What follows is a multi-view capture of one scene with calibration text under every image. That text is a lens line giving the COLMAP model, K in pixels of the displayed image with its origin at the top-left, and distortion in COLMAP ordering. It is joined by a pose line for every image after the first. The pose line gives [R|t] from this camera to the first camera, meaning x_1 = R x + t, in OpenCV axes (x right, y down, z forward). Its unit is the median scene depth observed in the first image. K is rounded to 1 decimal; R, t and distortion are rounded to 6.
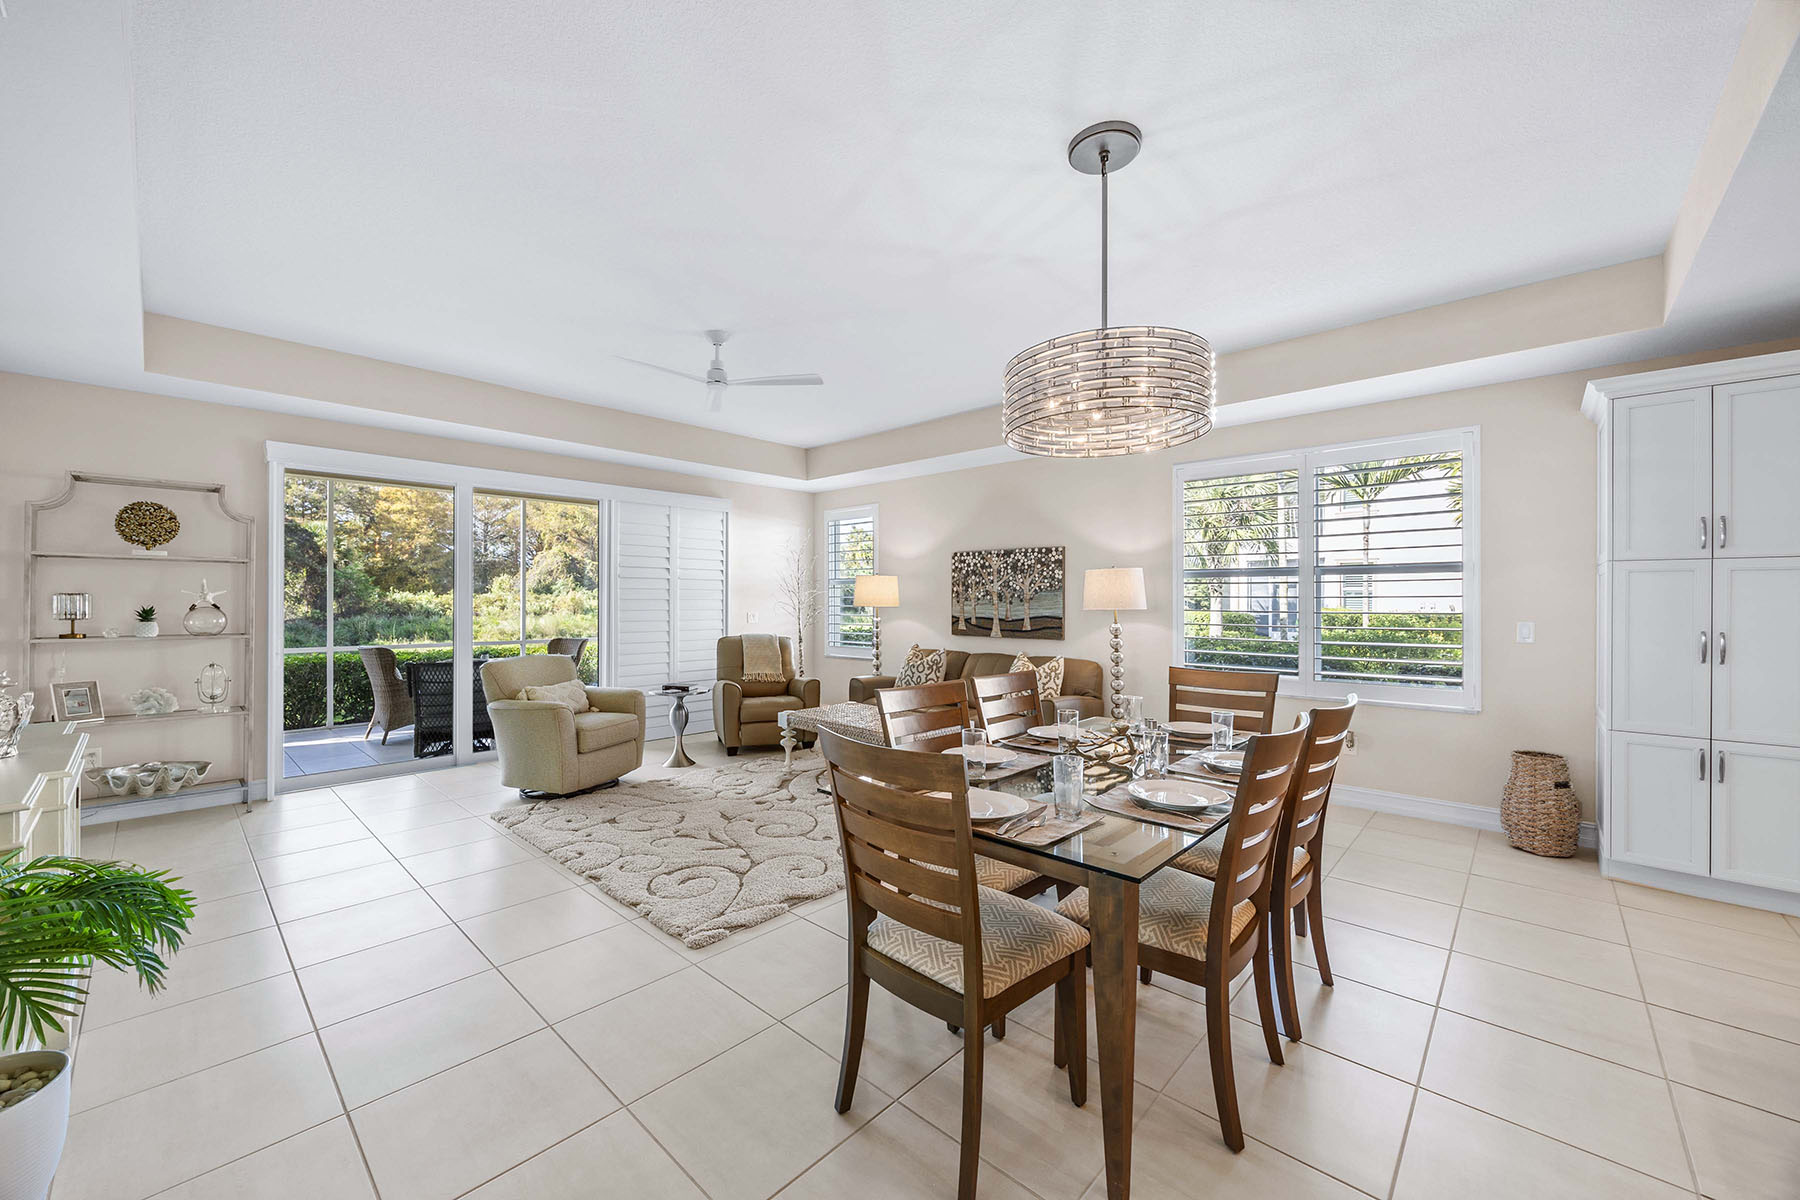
lens RADIAL K [[692.4, 0, 896.2], [0, 692.4, 602.1], [0, 0, 1]] dist [-0.000369, 0.000115]
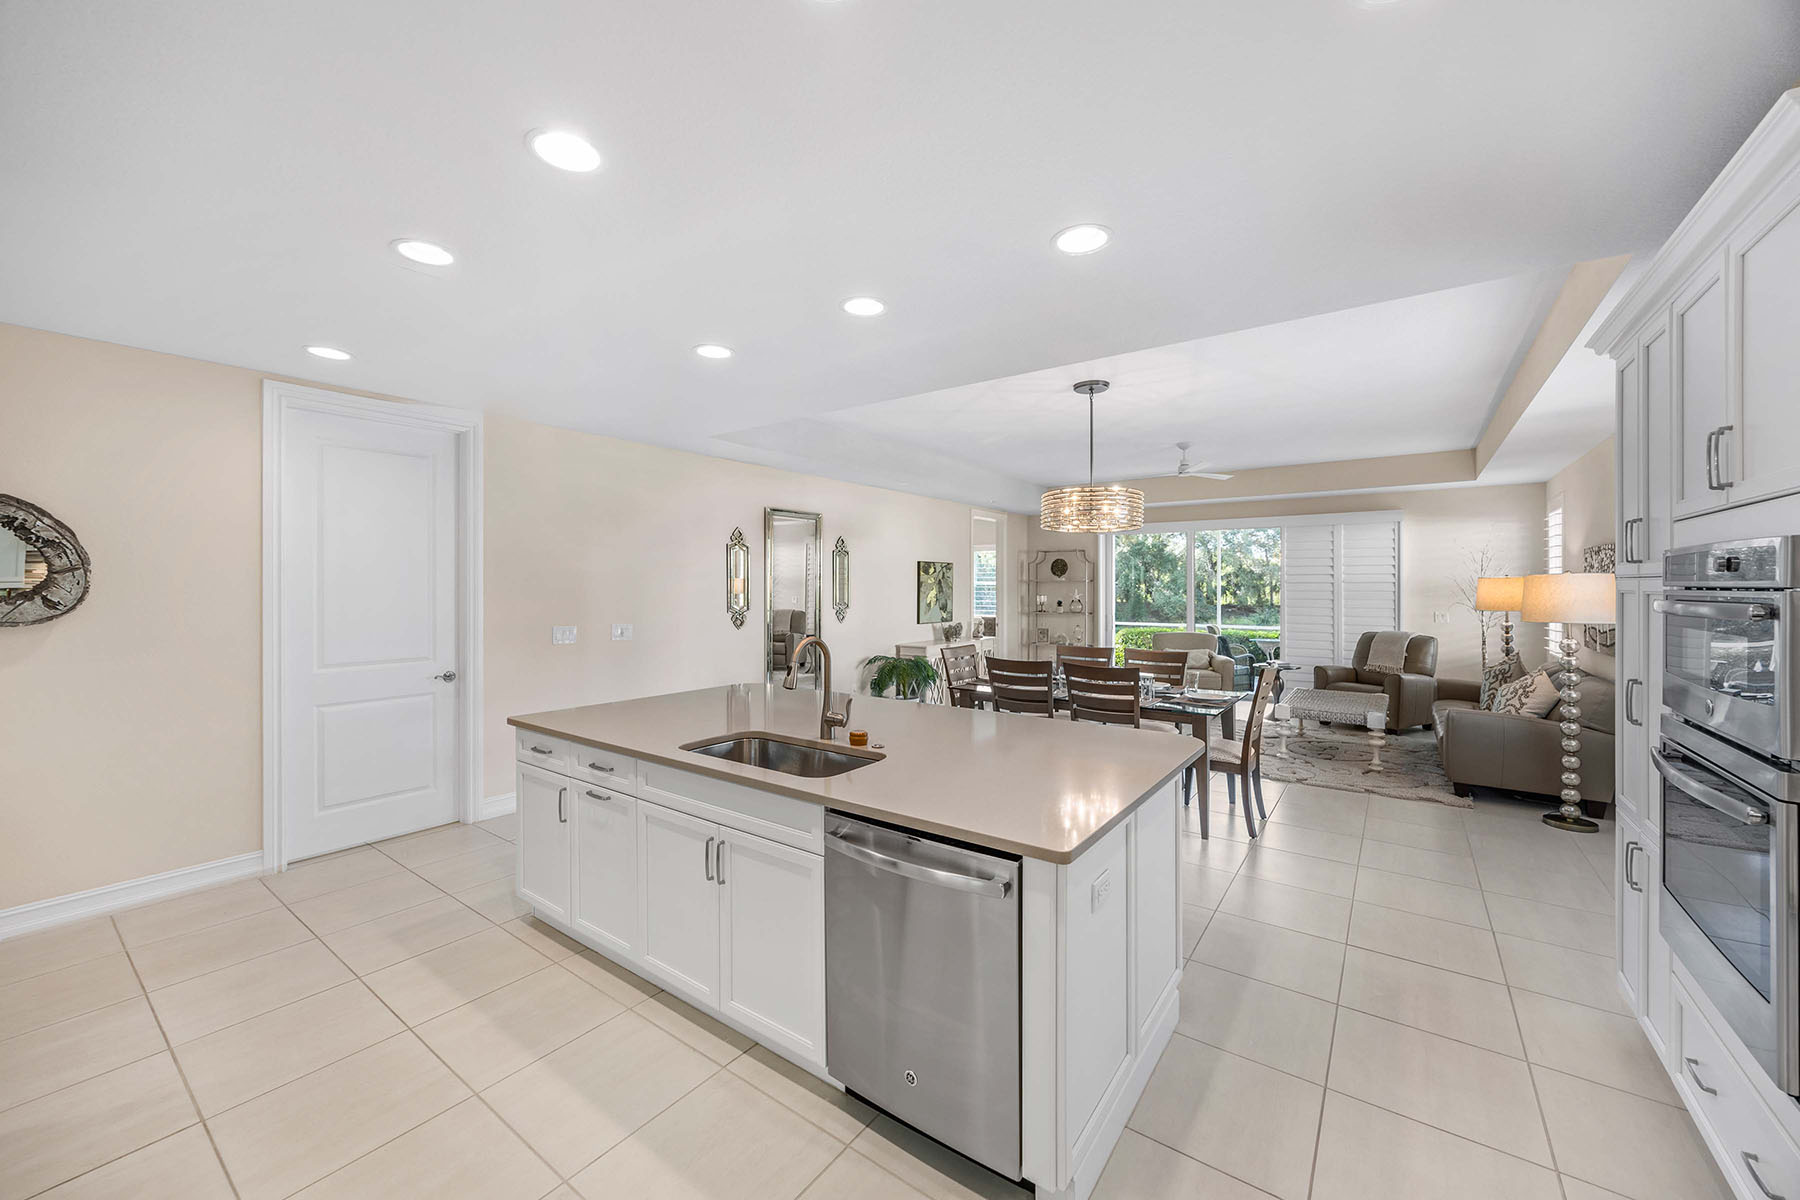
lens RADIAL K [[688.9, 0, 891.3], [0, 688.9, 589.0], [0, 0, 1]] dist [-0.004300, 0.000041]
pose [[0.114559, 0.002256, -0.993414, 0.929700], [-0.001480, 0.999997, 0.002100, -0.027079], [0.993415, 0.001230, 0.114562, 0.075529]]
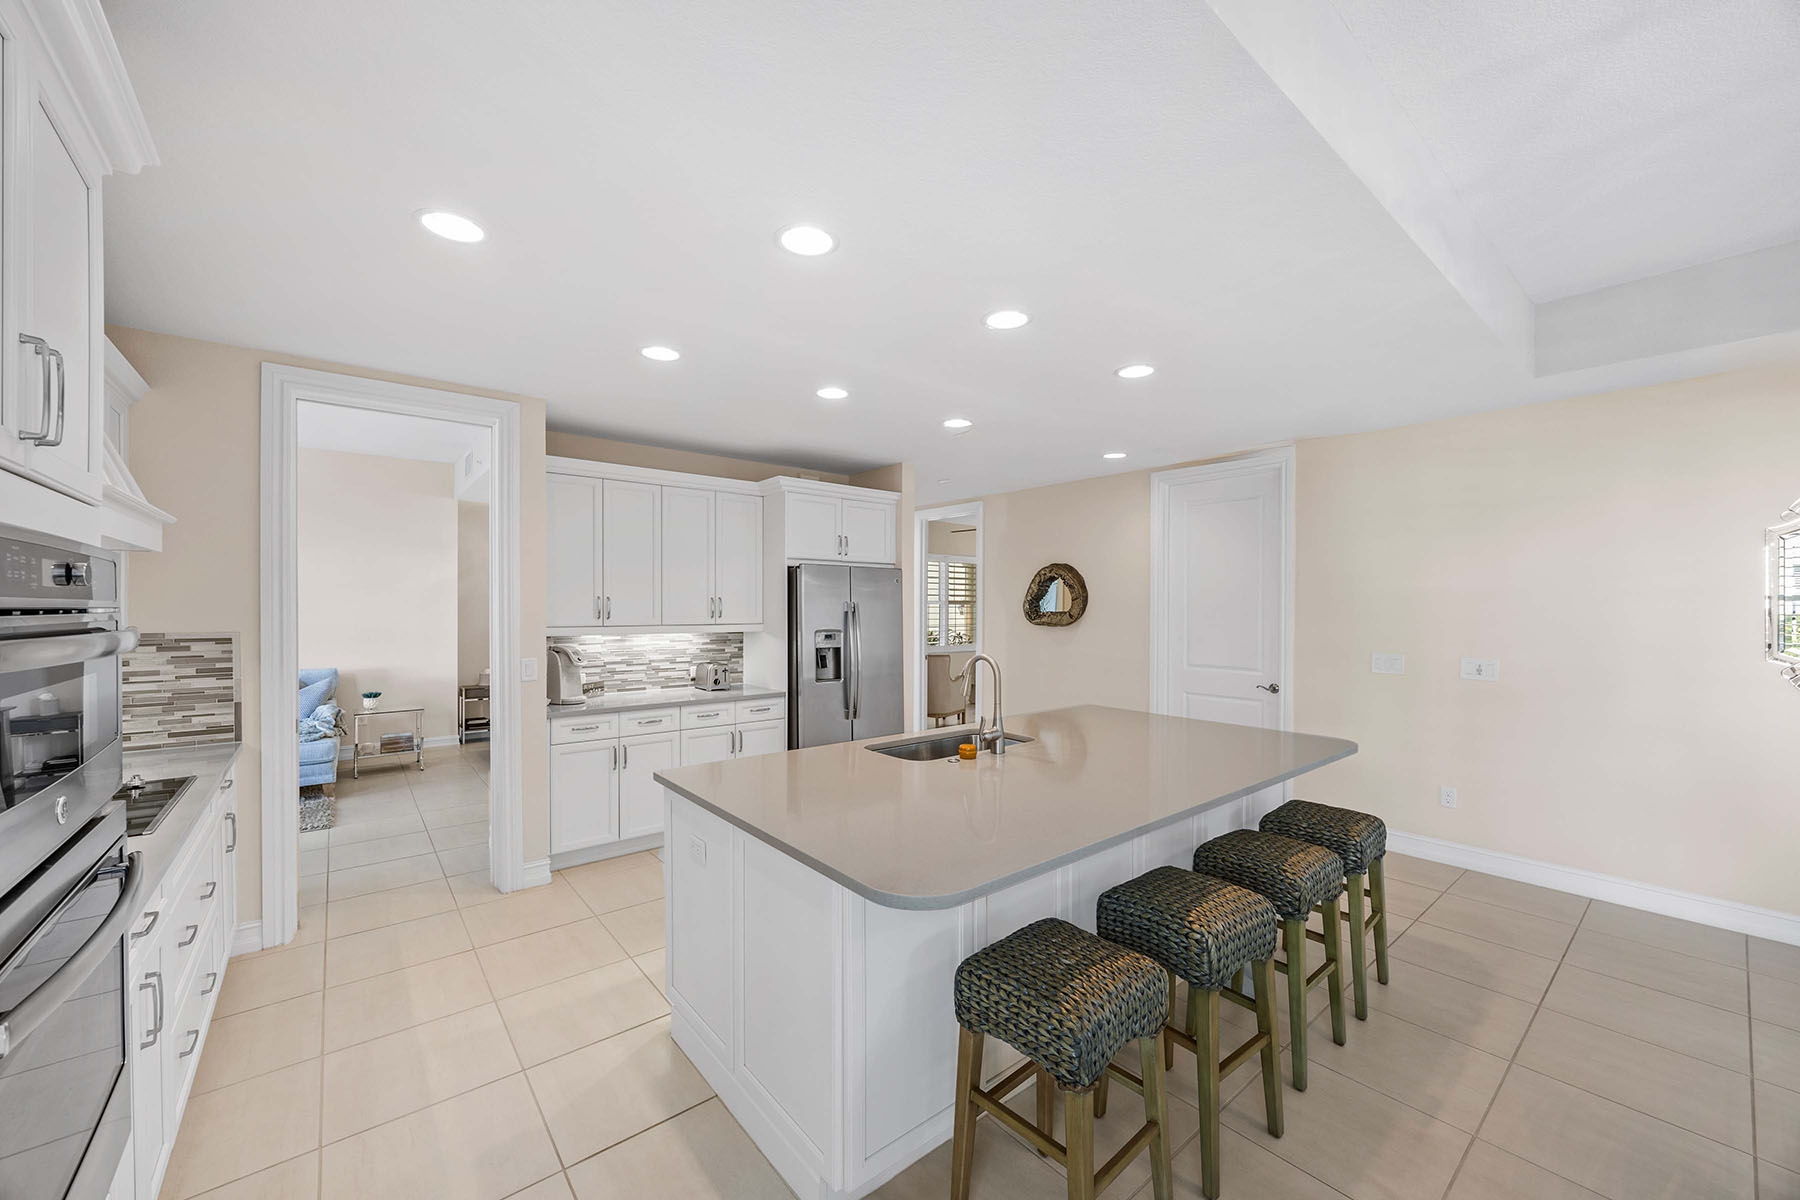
lens RADIAL K [[689.1, 0, 901.5], [0, 689.1, 610.9], [0, 0, 1]] dist [-0.001356, -0.000095]
pose [[-0.991167, -0.004579, 0.132541, 0.478083], [-0.003572, 0.999963, 0.007835, -0.028079], [-0.132572, 0.007293, -0.991147, 0.564001]]
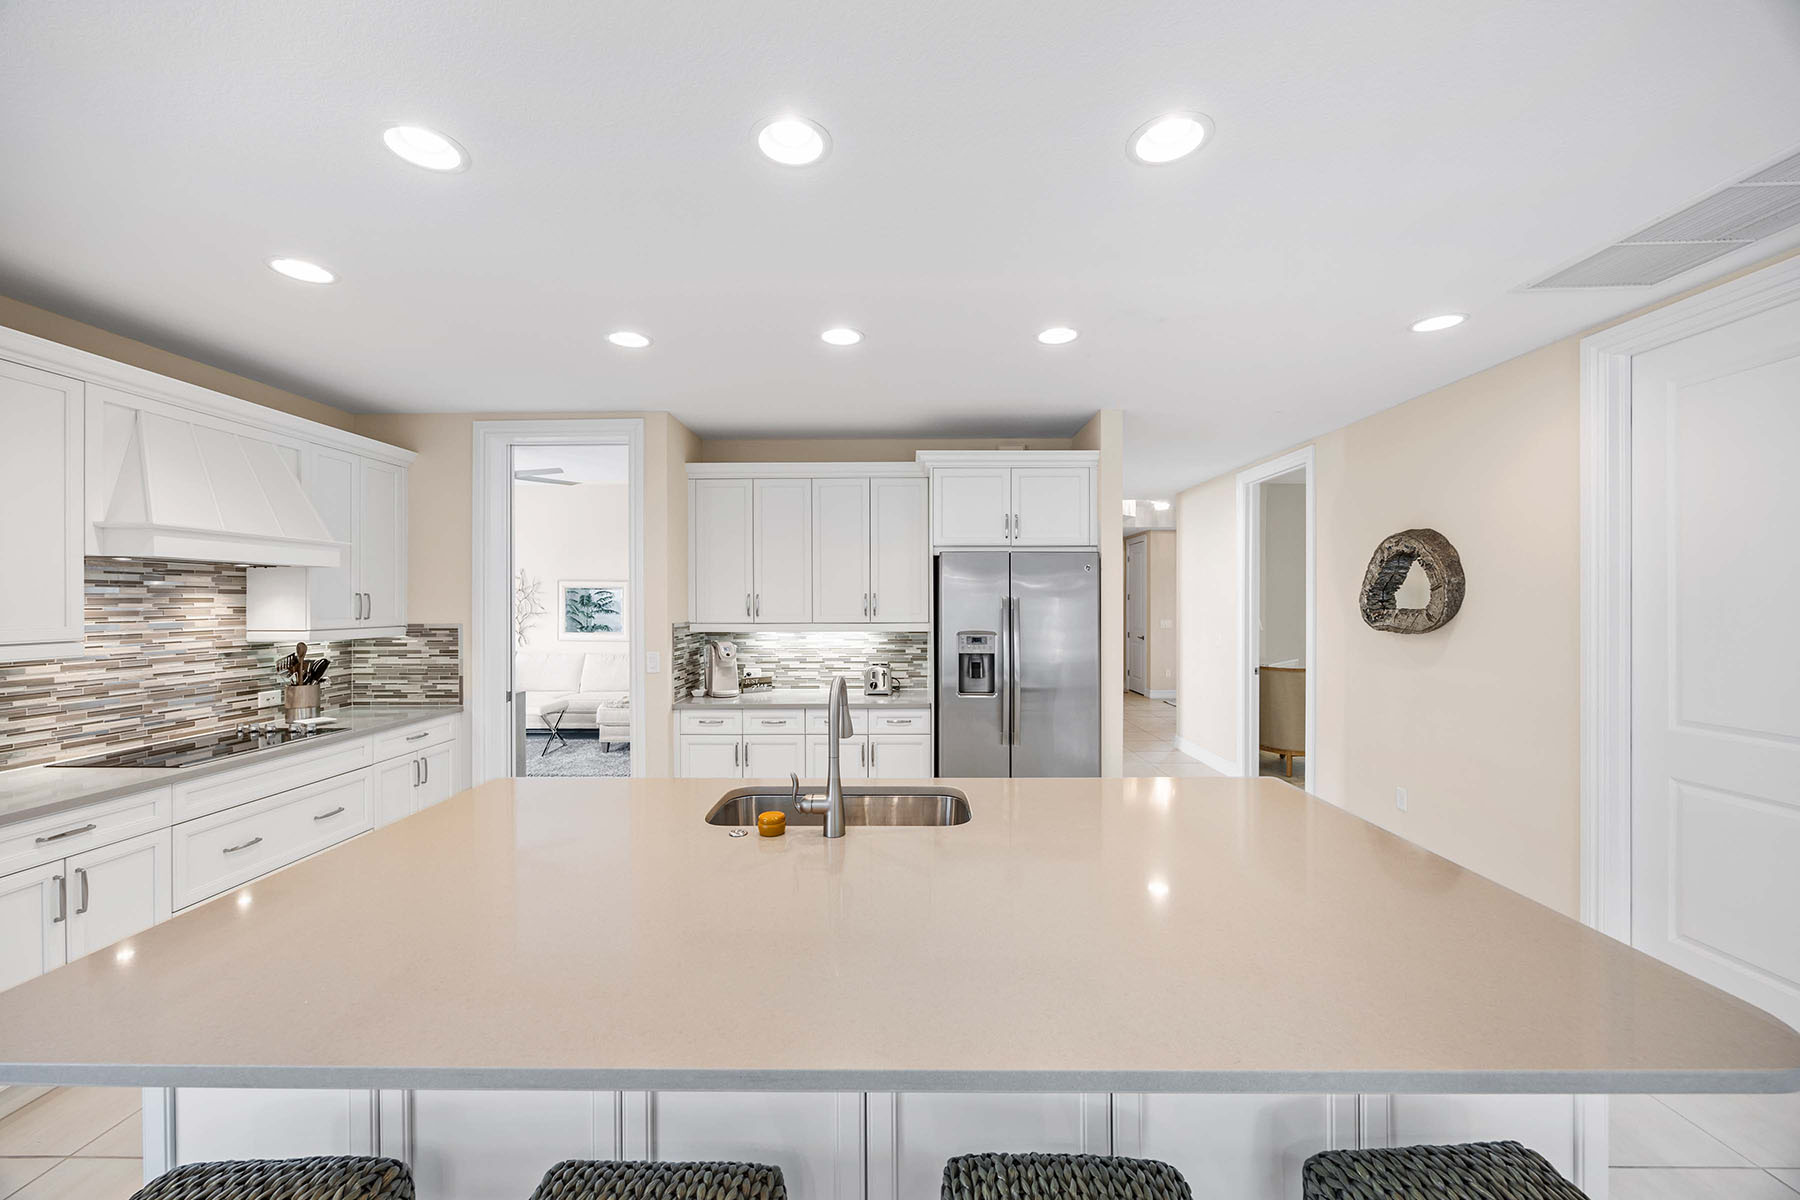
lens RADIAL K [[688.3, 0, 898.4], [0, 688.3, 605.2], [0, 0, 1]] dist [-0.002865, -0.000401]
pose [[-0.674381, -0.002874, 0.738378, 0.235335], [0.002514, 0.999978, 0.006189, -0.028556], [-0.738379, 0.006030, -0.674358, 0.268865]]
